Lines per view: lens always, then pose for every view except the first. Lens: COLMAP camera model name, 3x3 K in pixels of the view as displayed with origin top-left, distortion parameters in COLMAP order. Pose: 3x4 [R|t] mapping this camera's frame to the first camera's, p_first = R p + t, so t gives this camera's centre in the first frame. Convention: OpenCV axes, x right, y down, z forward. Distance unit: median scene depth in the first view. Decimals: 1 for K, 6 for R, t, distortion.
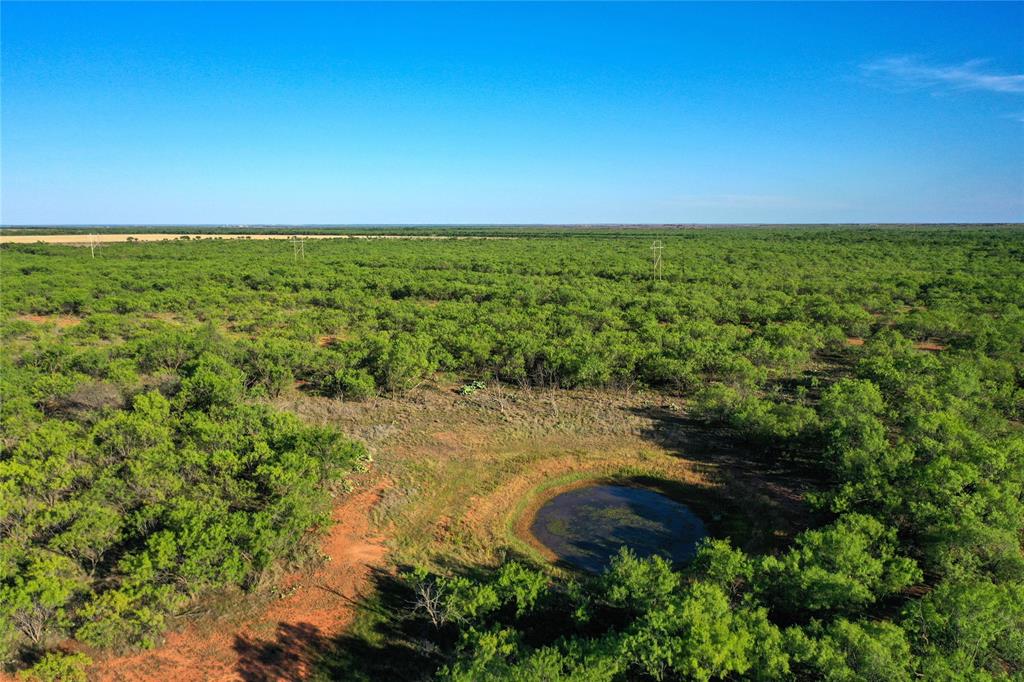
lens RADIAL K [[809.0, 0, 511.0], [0, 809.0, 344.7], [0, 0, 1]] dist [-0.009324, 0.008569]
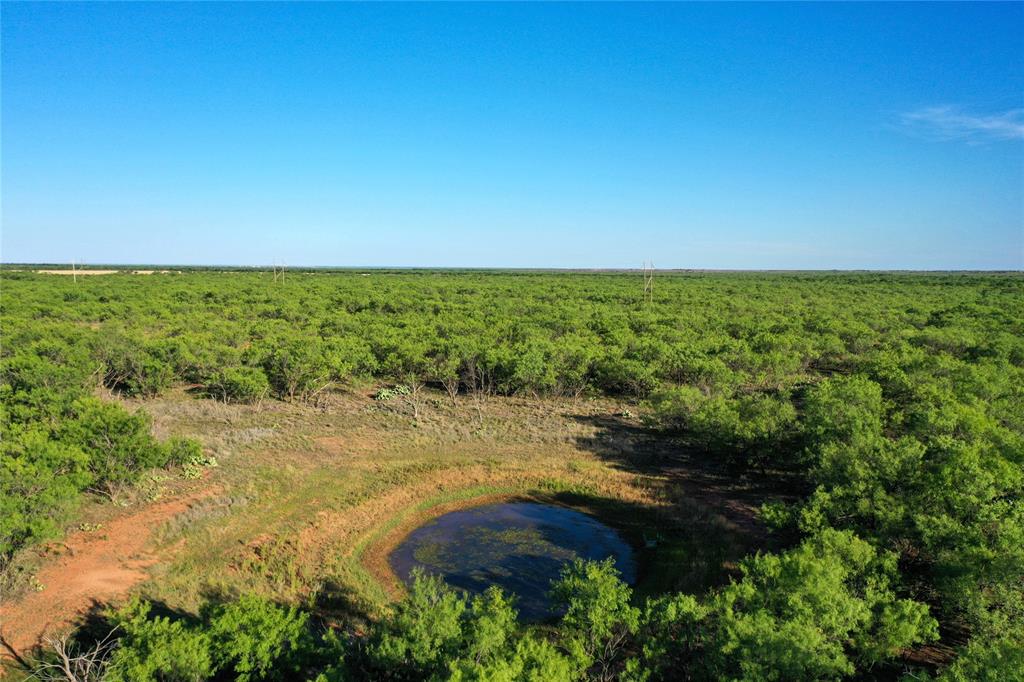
lens RADIAL K [[809.0, 0, 516.4], [0, 809.0, 343.2], [0, 0, 1]] dist [-0.009324, 0.008569]
pose [[0.999871, 0.014097, -0.007636, 0.118423], [-0.014512, 0.998252, -0.057287, 0.067188], [0.006815, 0.057391, 0.998329, 0.231000]]
